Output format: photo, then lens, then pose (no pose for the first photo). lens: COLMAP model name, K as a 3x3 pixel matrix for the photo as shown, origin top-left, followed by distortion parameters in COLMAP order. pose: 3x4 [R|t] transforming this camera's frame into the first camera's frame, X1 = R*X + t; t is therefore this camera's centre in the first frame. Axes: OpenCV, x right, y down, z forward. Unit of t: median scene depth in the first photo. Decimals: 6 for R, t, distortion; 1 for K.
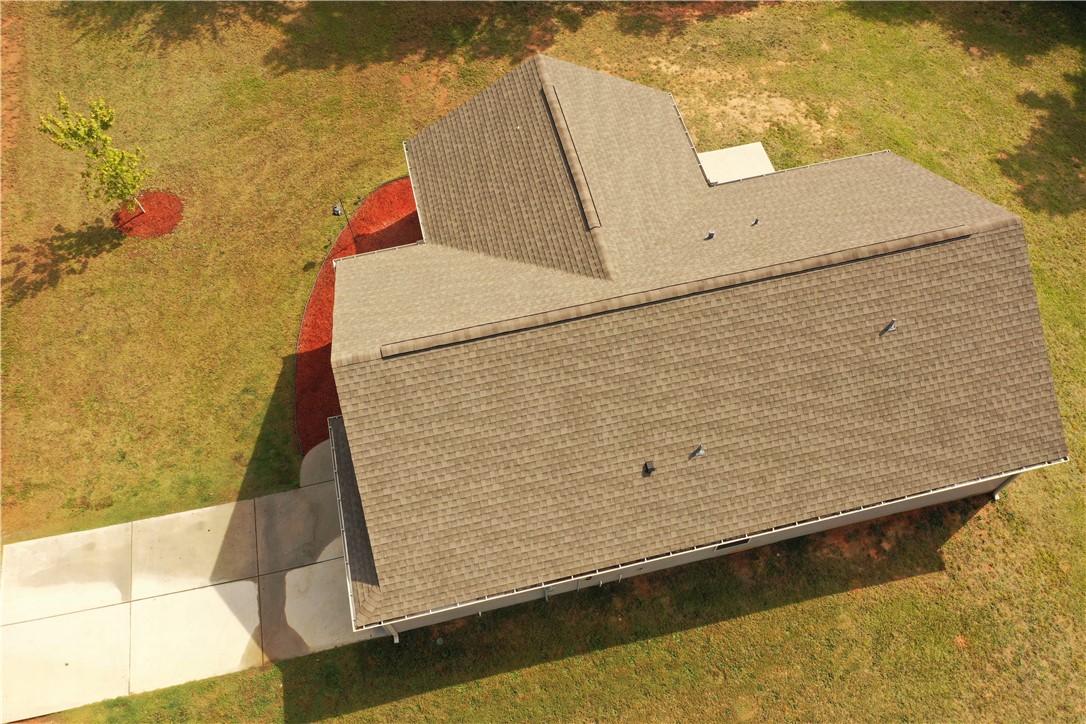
lens RADIAL K [[855.8, 0, 542.1], [0, 855.8, 365.7], [0, 0, 1]] dist [-0.006187, 0.001986]
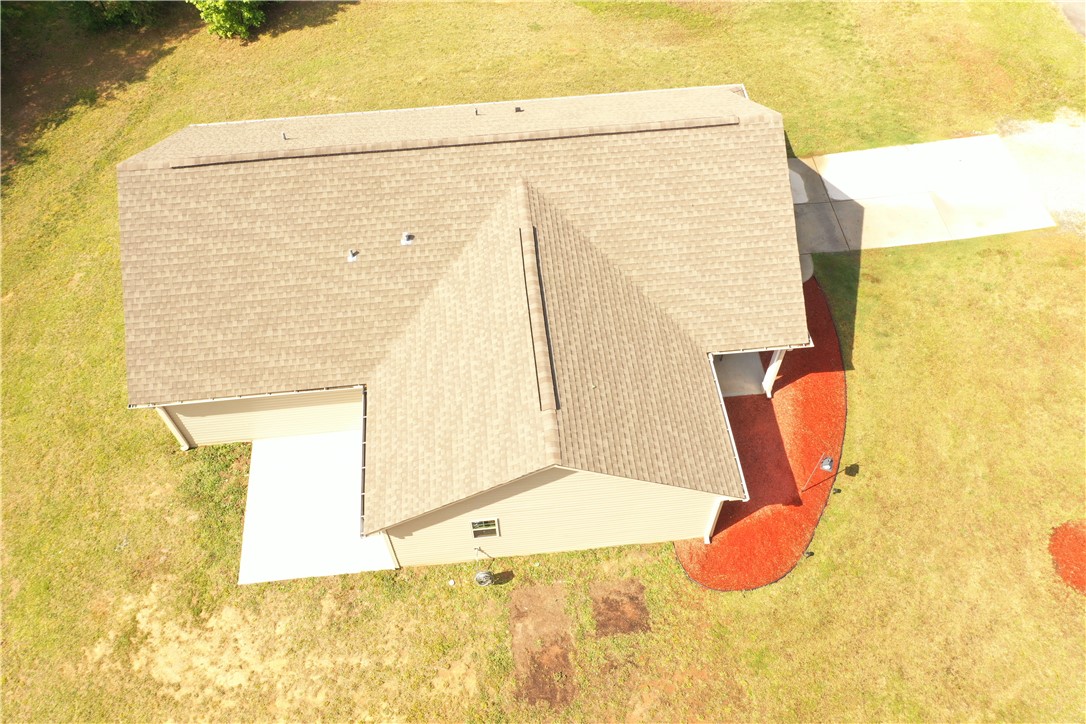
lens RADIAL K [[855.8, 0, 542.1], [0, 855.8, 365.7], [0, 0, 1]] dist [-0.006187, 0.001986]
pose [[-0.991087, -0.085833, 0.101883, -0.048014], [0.128874, -0.423995, 0.896448, -0.786323], [-0.033747, 0.901588, 0.431277, 0.530063]]
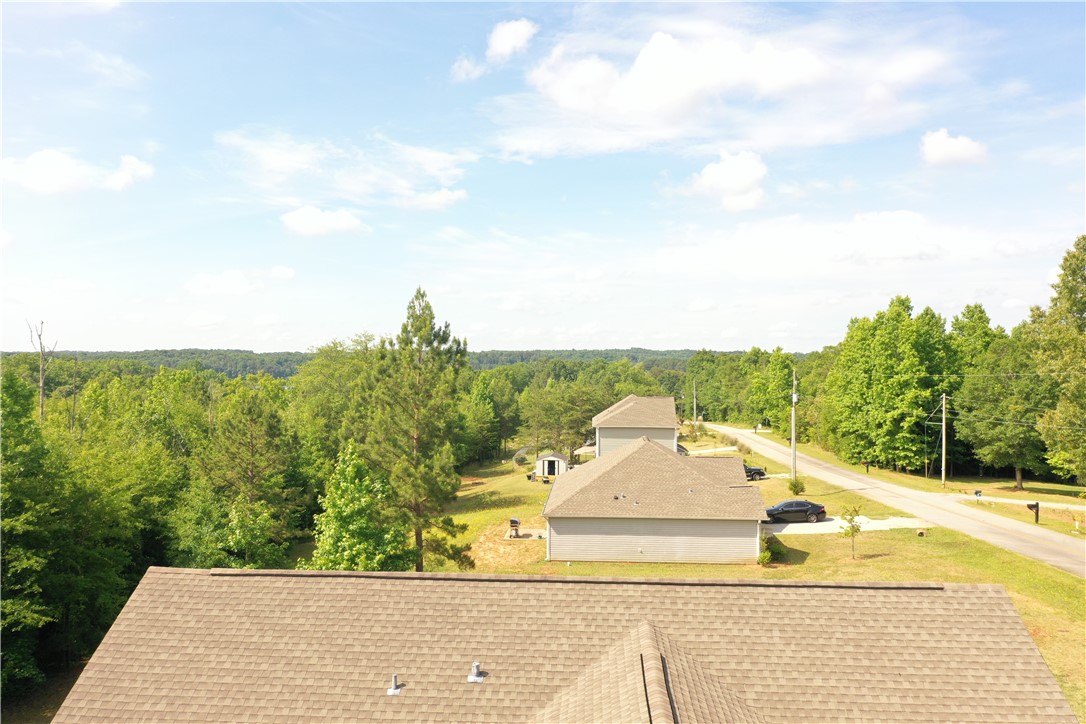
lens RADIAL K [[855.8, 0, 542.1], [0, 855.8, 365.7], [0, 0, 1]] dist [-0.006187, 0.001986]
pose [[-0.957752, 0.014532, 0.287229, -0.036358], [0.257414, 0.488705, 0.833610, -0.613424], [-0.128256, 0.872328, -0.471799, 0.811479]]
